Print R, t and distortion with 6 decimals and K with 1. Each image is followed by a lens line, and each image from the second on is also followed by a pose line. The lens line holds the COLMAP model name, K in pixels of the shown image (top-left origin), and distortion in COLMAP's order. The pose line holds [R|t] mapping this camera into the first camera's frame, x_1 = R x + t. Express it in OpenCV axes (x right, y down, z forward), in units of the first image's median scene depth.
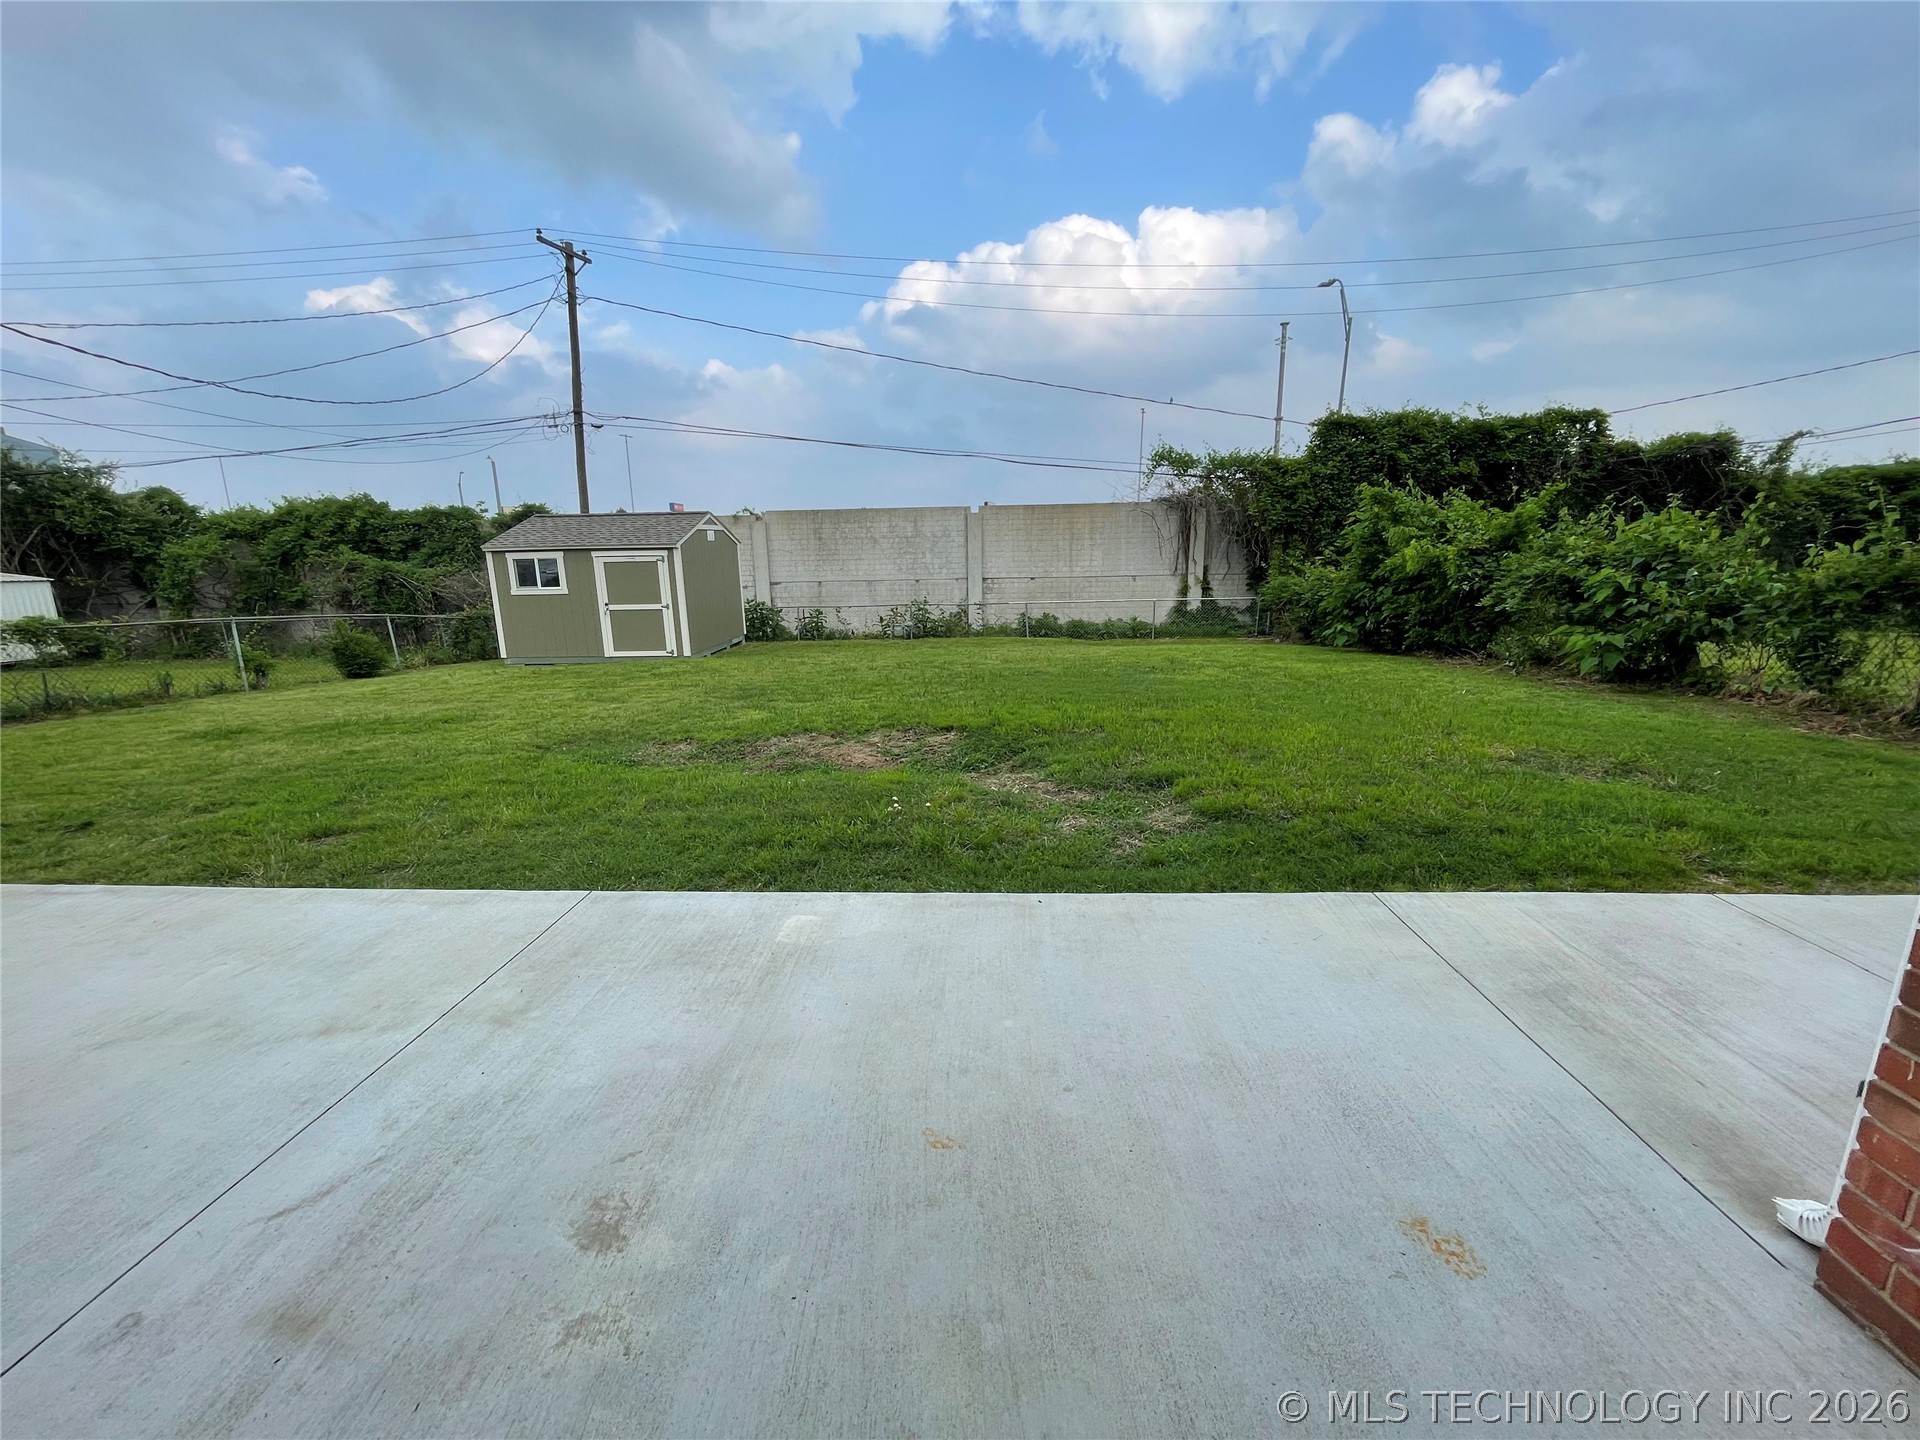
lens RADIAL K [[782.8, 0, 951.7], [0, 782.8, 725.8], [0, 0, 1]] dist [0.003866, -0.000058]
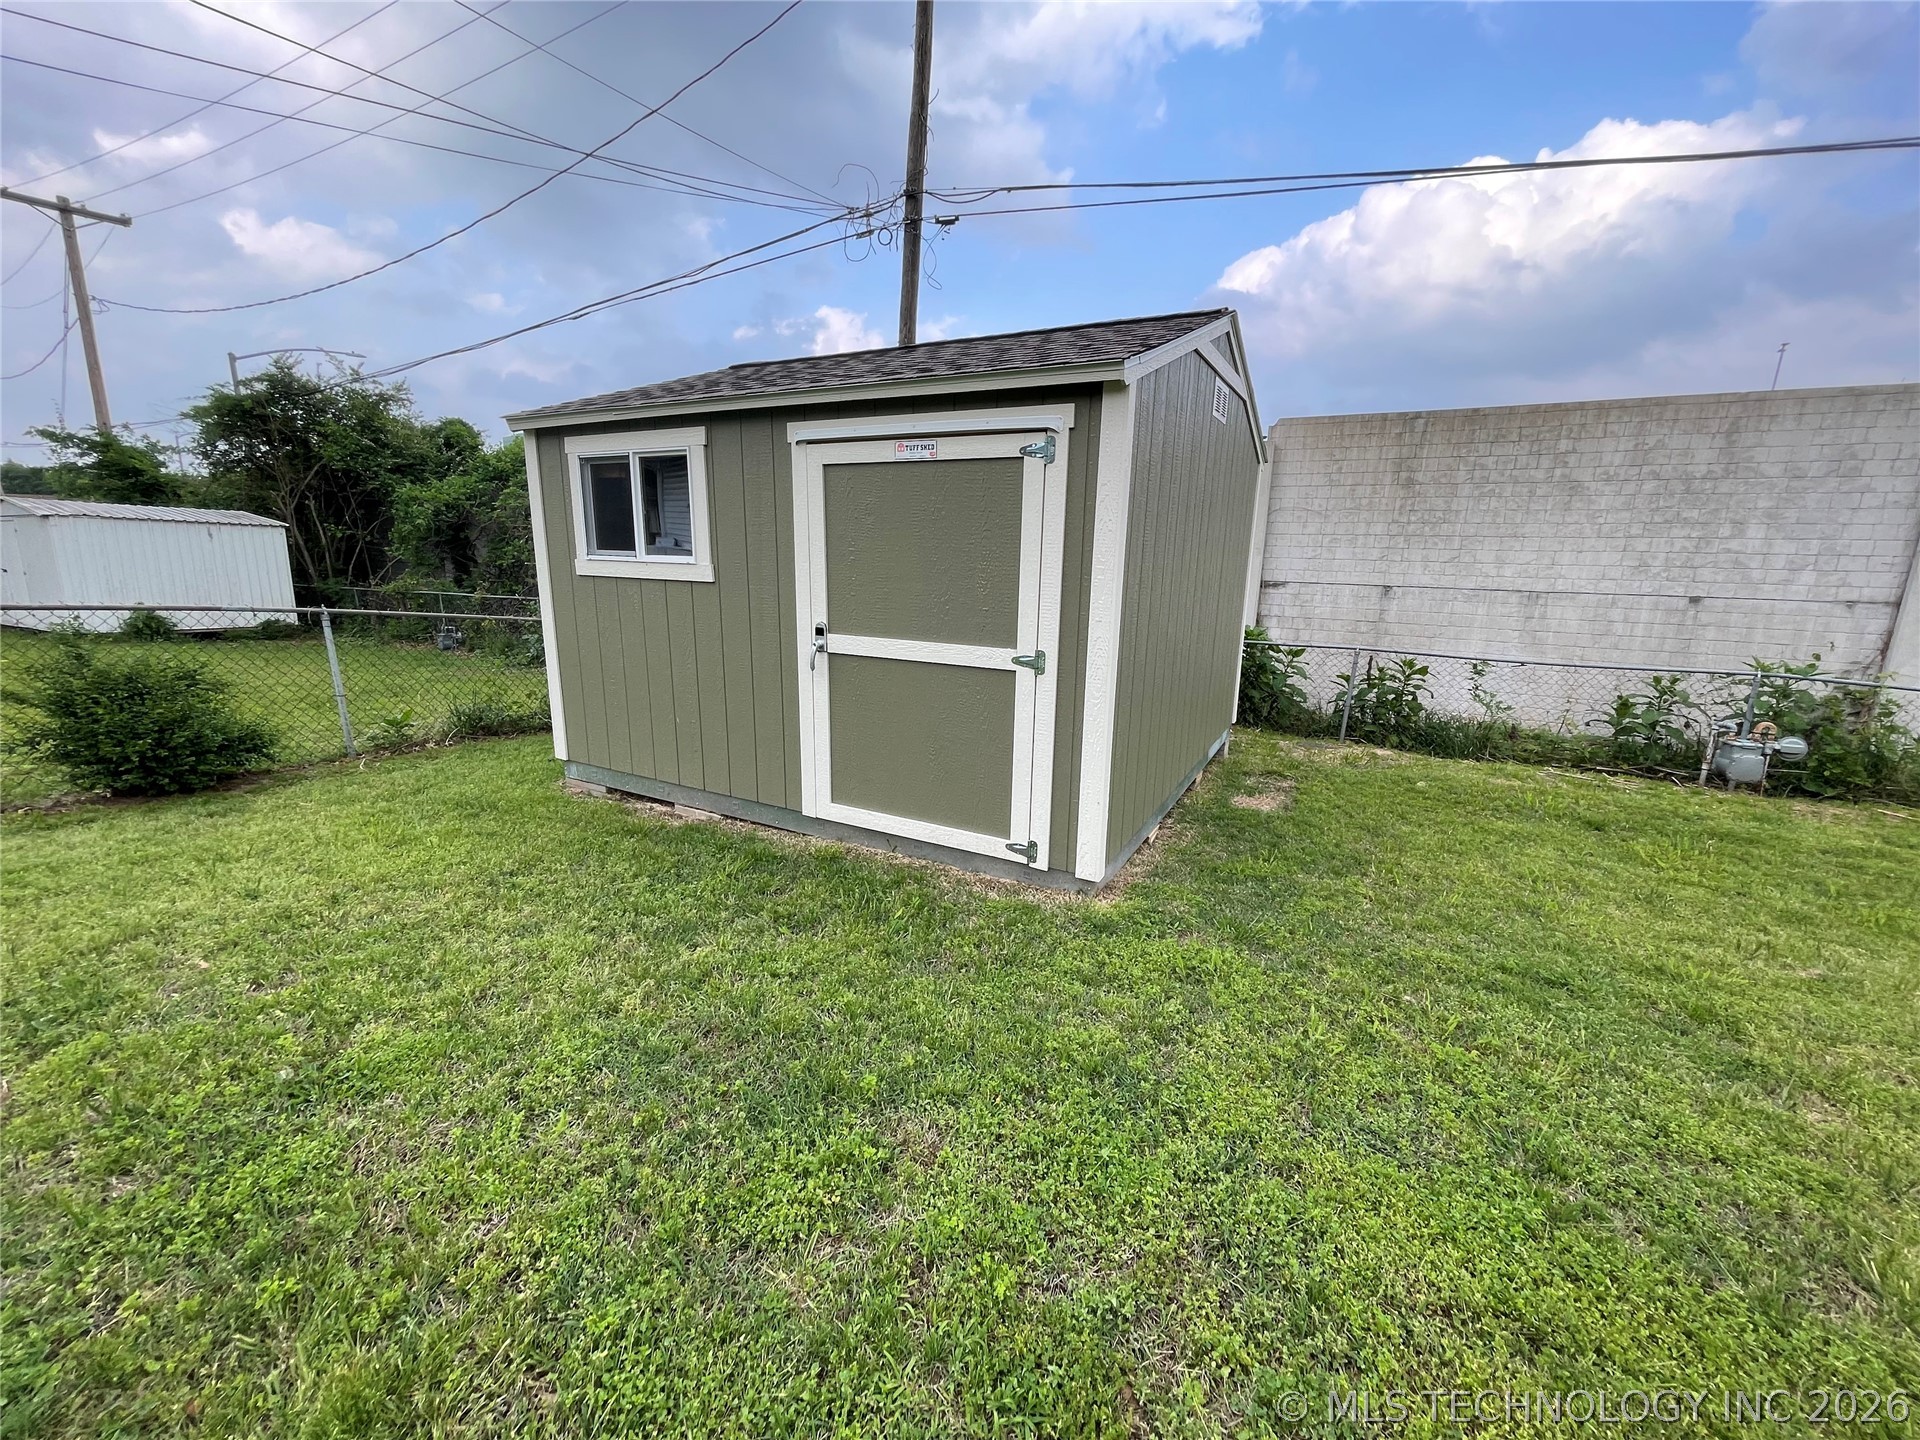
lens RADIAL K [[777.8, 0, 949.2], [0, 777.8, 721.5], [0, 0, 1]] dist [-0.003545, 0.000232]
pose [[0.896108, 0.134603, -0.422933, -0.220612], [-0.135035, 0.990413, 0.029097, -0.105905], [0.422795, 0.031037, 0.905694, 0.601120]]
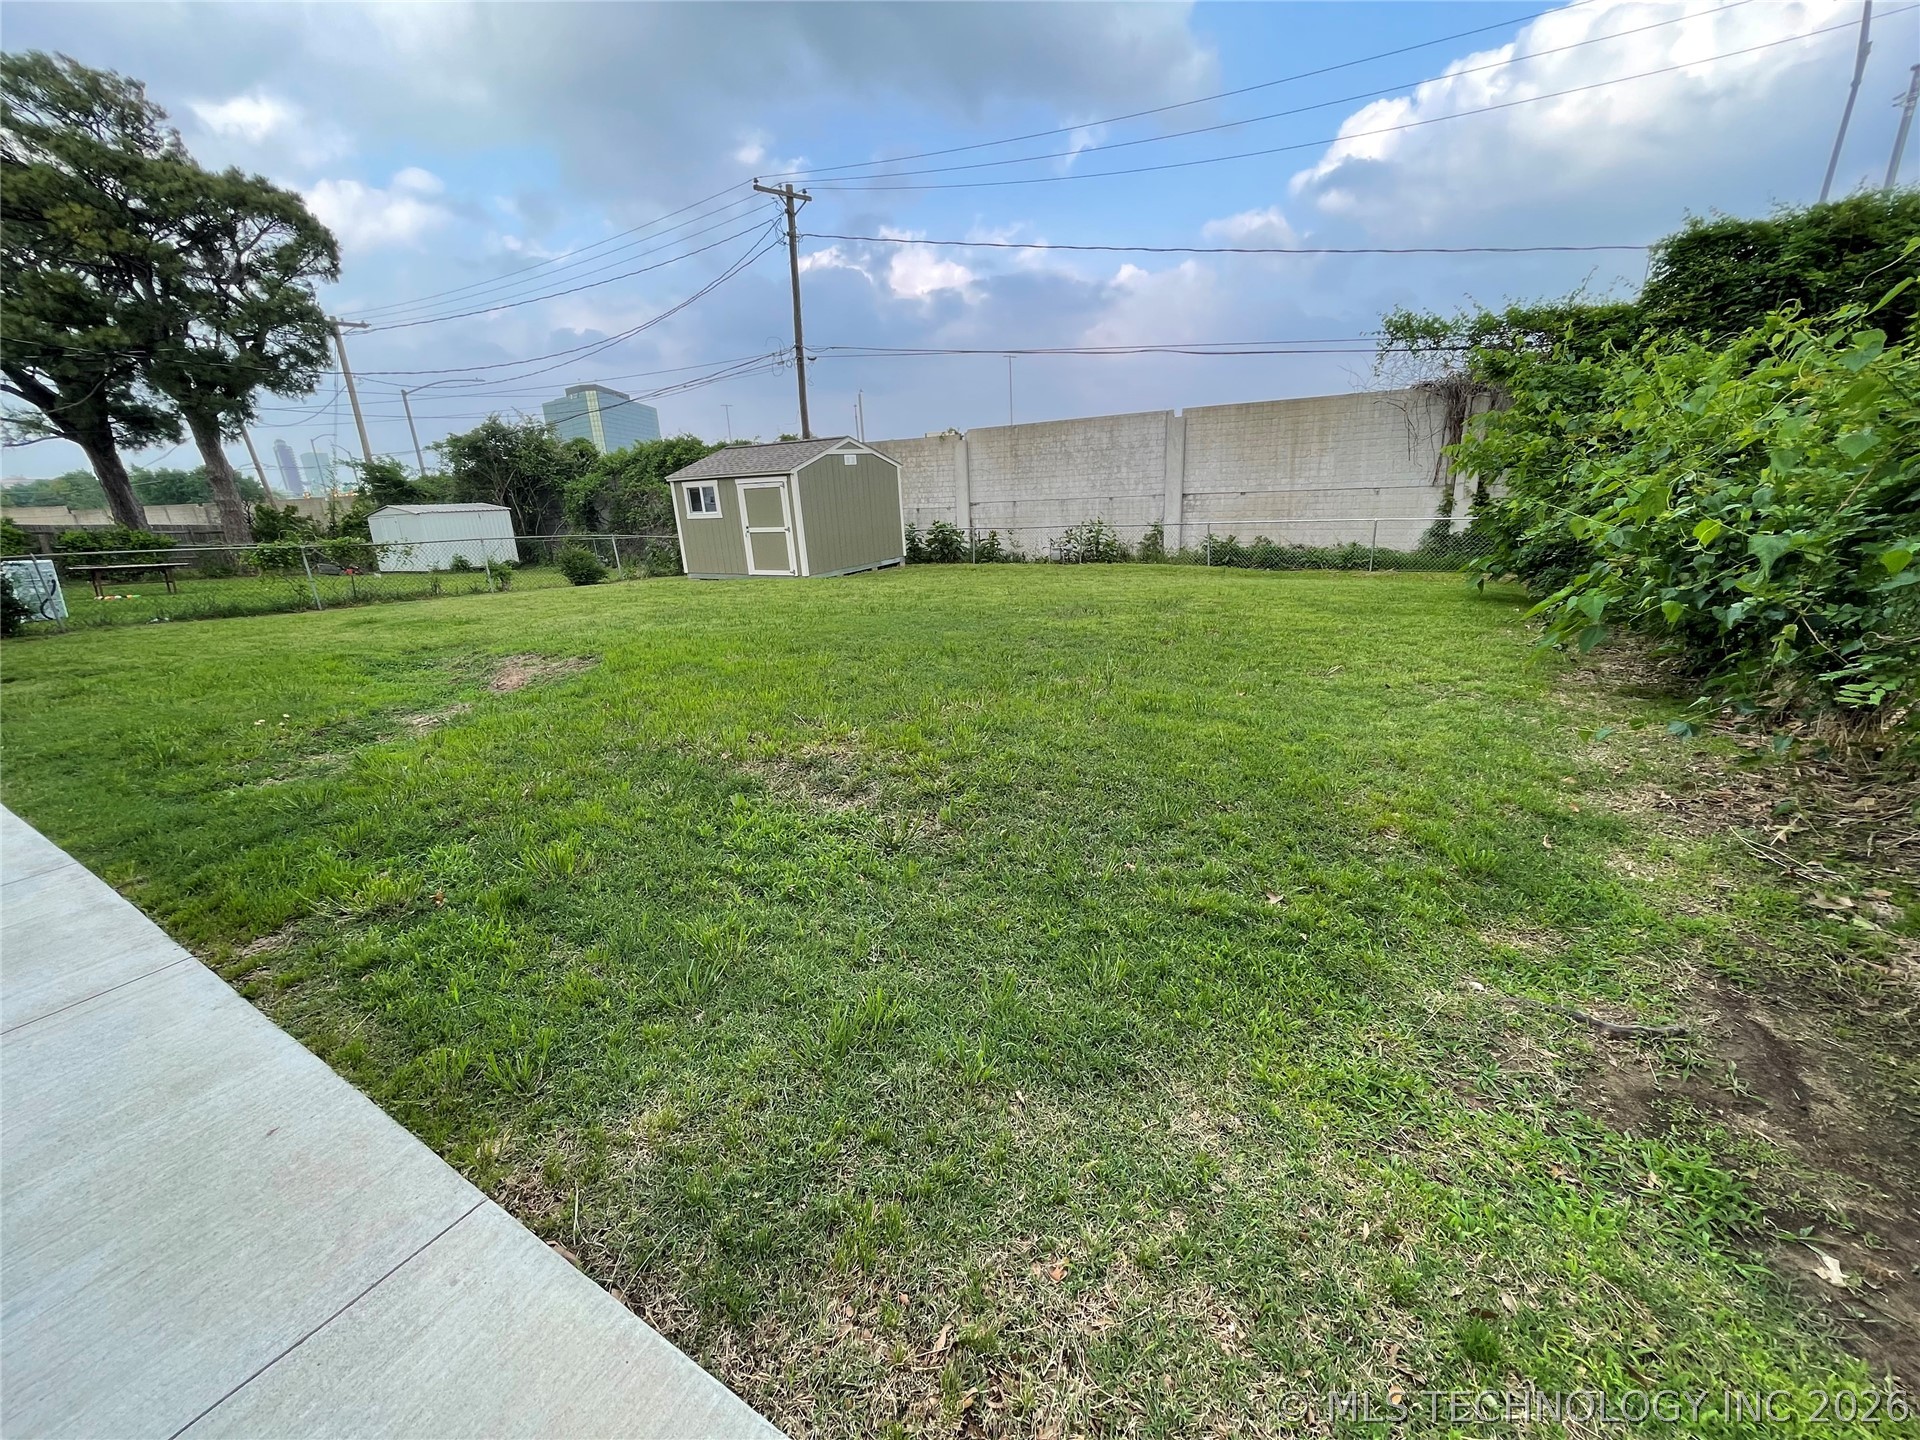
lens RADIAL K [[777.8, 0, 949.2], [0, 777.8, 721.5], [0, 0, 1]] dist [-0.003545, 0.000232]
pose [[0.874801, 0.118985, -0.469645, 0.280882], [-0.071677, 0.990491, 0.117432, -0.023788], [0.479151, -0.069067, 0.875011, 0.113235]]
